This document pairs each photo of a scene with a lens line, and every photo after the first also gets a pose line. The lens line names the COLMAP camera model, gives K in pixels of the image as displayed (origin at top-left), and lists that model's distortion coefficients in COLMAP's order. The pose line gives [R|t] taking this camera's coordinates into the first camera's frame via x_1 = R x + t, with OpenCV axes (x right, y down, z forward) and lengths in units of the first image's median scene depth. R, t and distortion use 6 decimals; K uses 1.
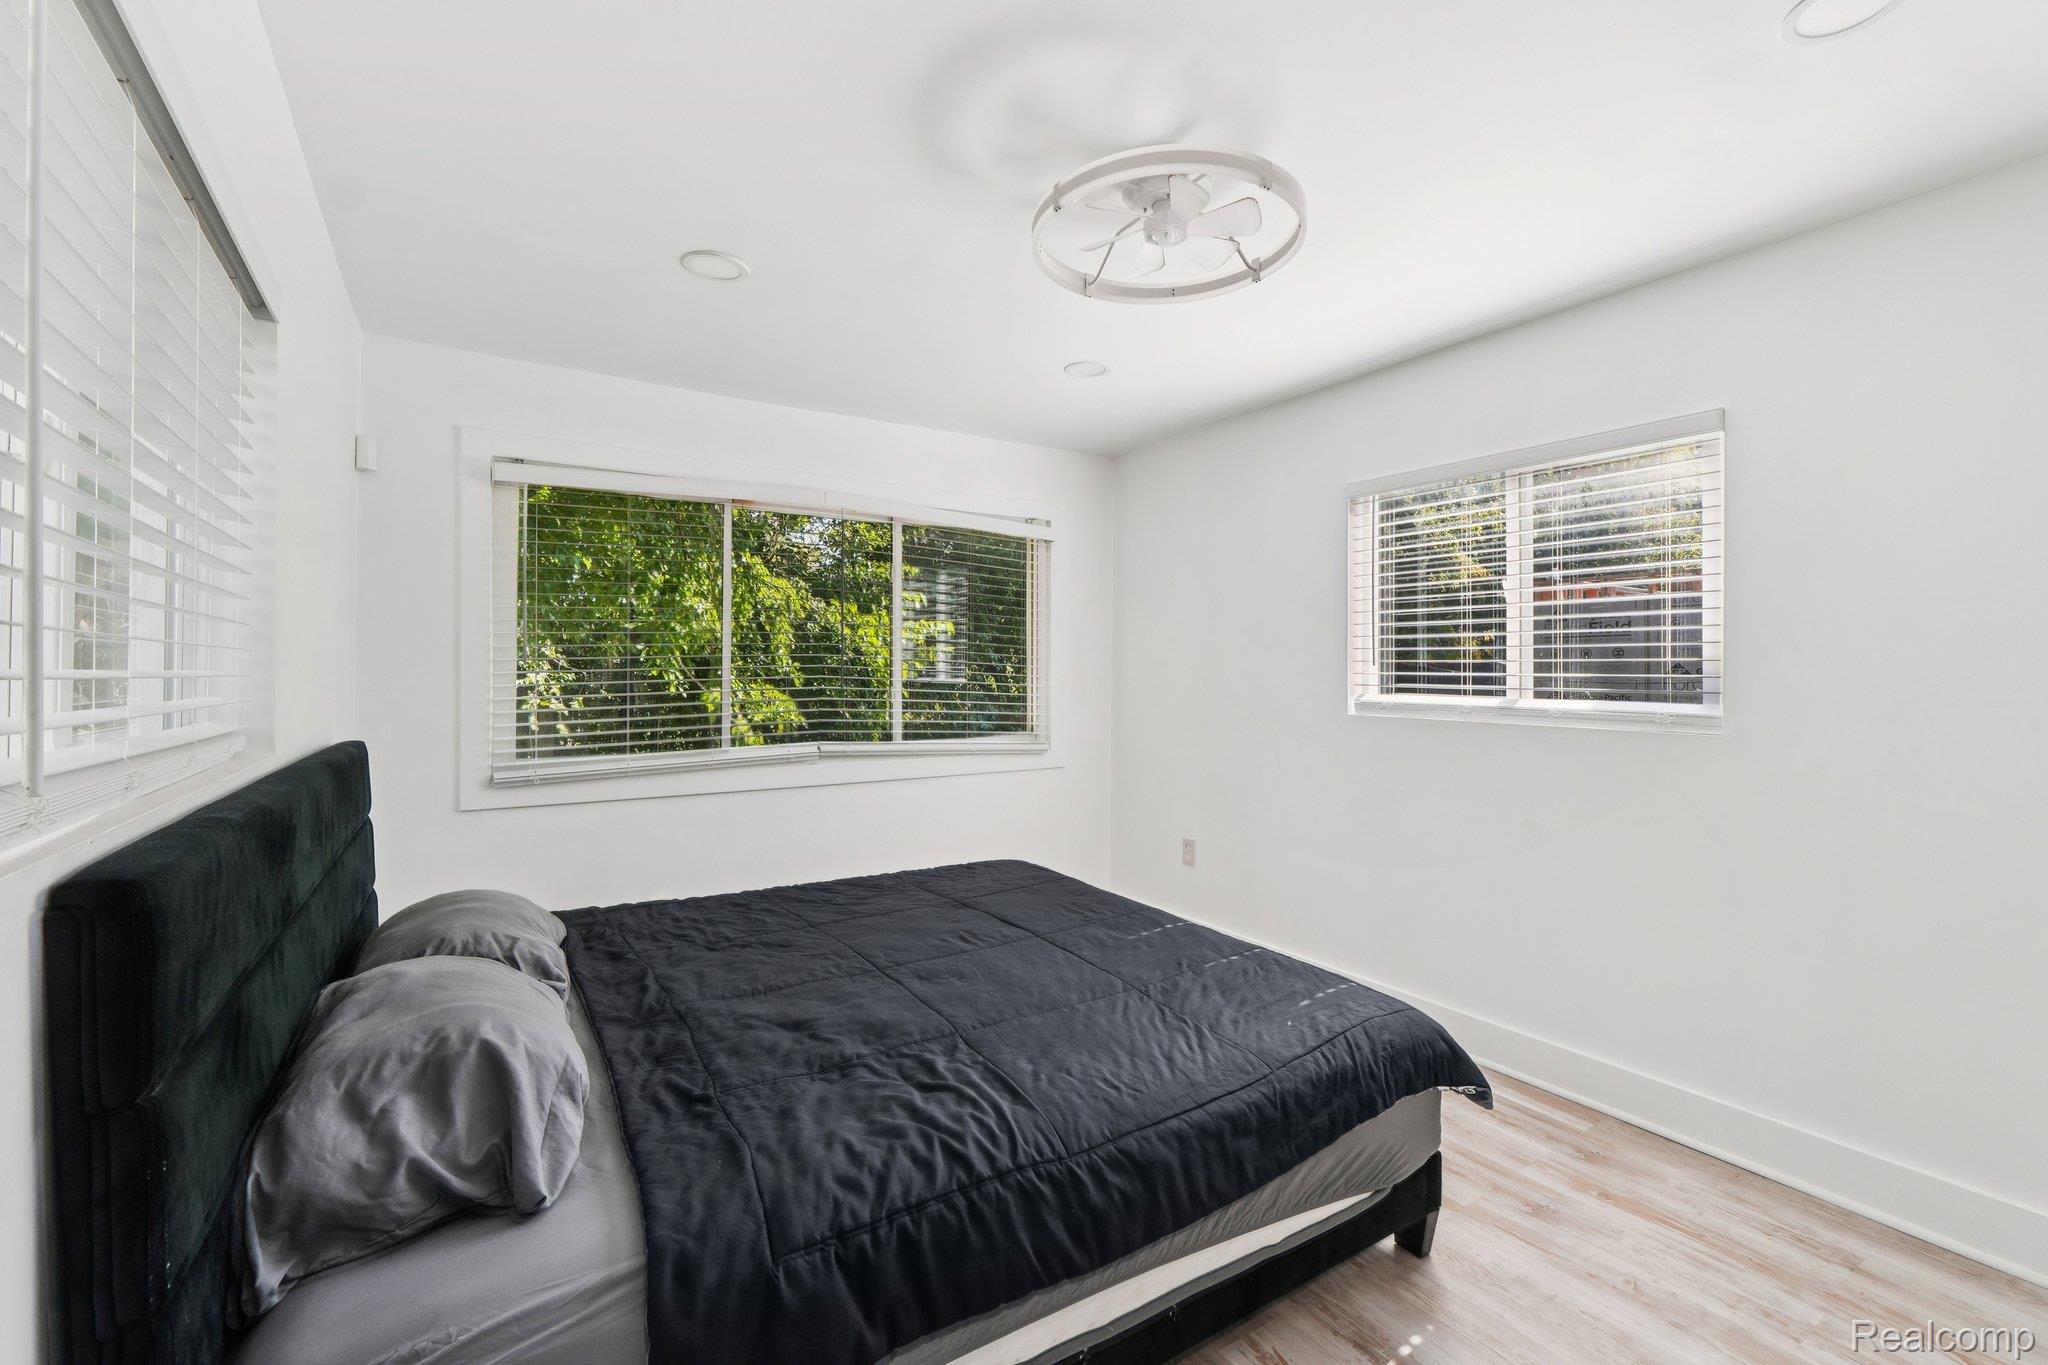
lens RADIAL K [[872.5, 0, 1029.9], [0, 872.5, 680.0], [0, 0, 1]] dist [0.001042, 0.001006]
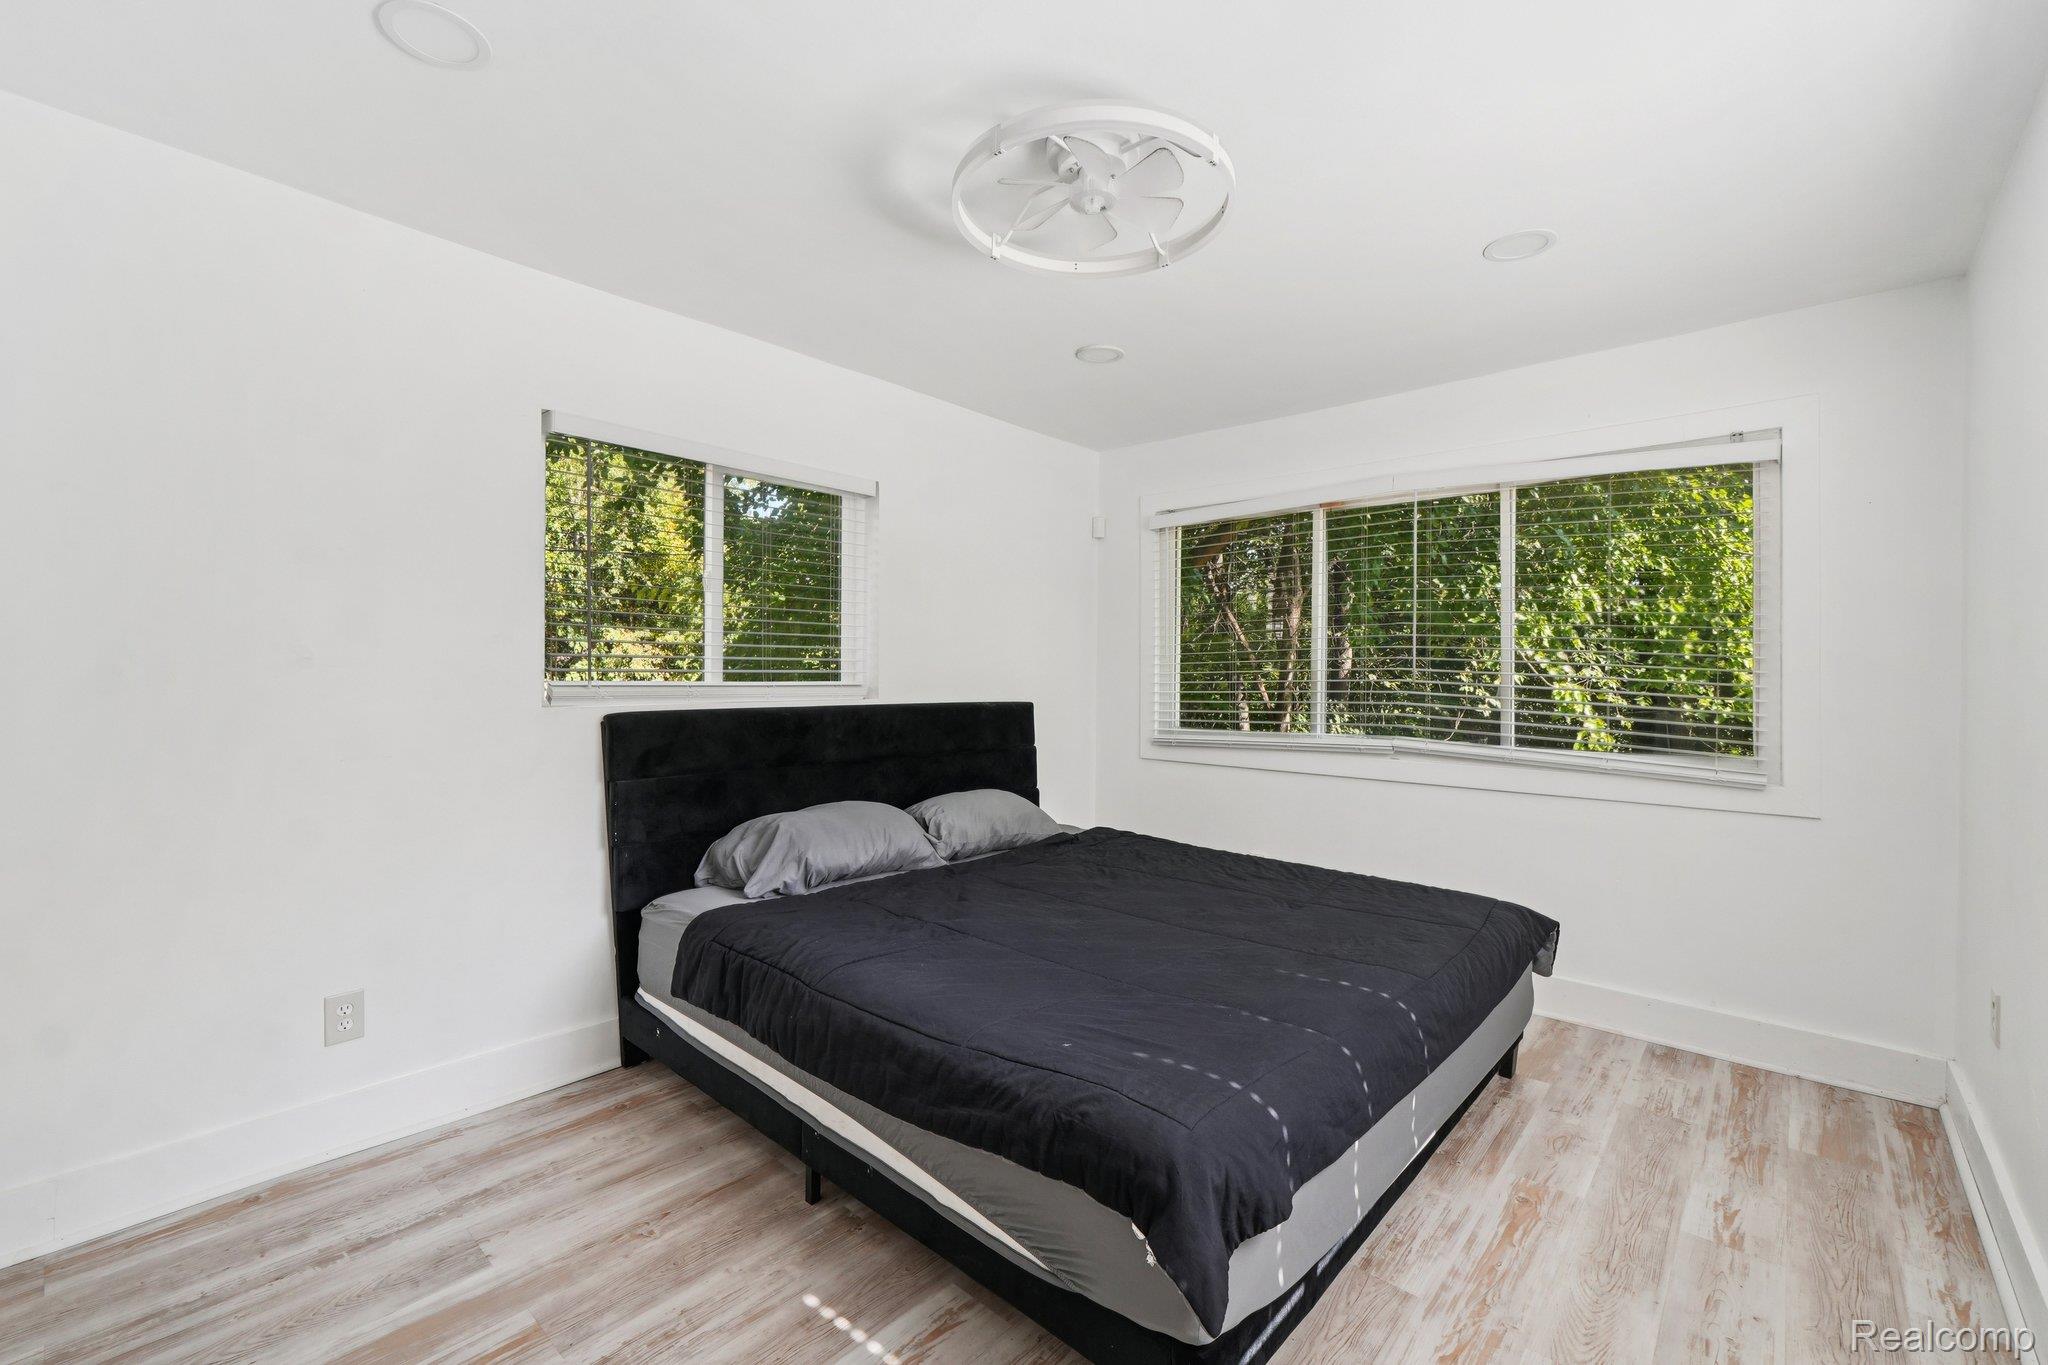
lens RADIAL K [[872.5, 0, 1032.3], [0, 872.5, 669.5], [0, 0, 1]] dist [0.001042, 0.001006]
pose [[0.266042, 0.005052, -0.963948, 0.697307], [-0.012067, 0.999925, 0.001911, -0.000518], [0.963886, 0.011124, 0.266083, 0.429699]]
